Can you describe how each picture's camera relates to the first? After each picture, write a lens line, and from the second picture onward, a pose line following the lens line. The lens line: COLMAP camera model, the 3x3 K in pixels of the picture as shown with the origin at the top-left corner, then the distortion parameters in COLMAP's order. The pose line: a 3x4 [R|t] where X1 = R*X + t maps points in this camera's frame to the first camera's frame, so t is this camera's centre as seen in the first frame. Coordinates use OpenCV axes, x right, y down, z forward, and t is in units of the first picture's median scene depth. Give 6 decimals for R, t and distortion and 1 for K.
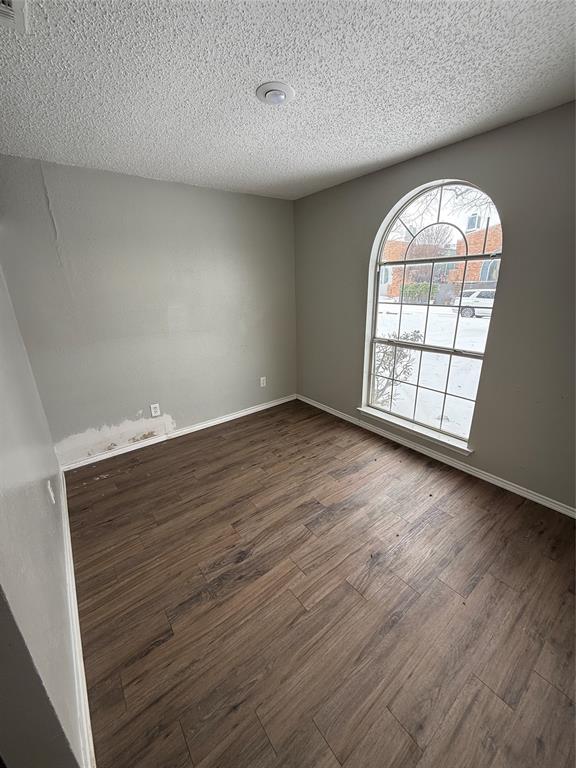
lens RADIAL K [[307.1, 0, 287.2], [0, 307.1, 384.6], [0, 0, 1]] dist [0.002215, 0.000245]
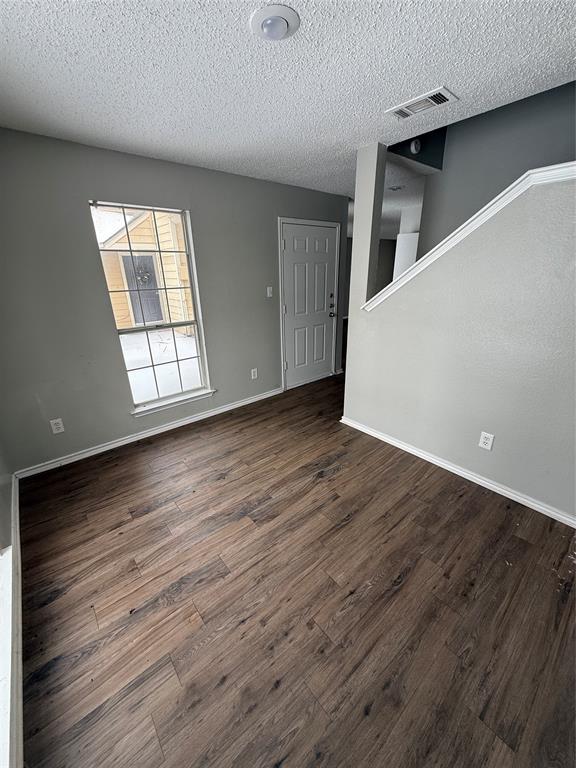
lens RADIAL K [[307.1, 0, 287.1], [0, 307.1, 385.2], [0, 0, 1]] dist [0.002215, 0.000245]
pose [[-0.998003, 0.059109, -0.022292, 0.002951], [0.031904, 0.776161, 0.629727, -0.510328], [0.054525, 0.627758, -0.776497, 1.530187]]
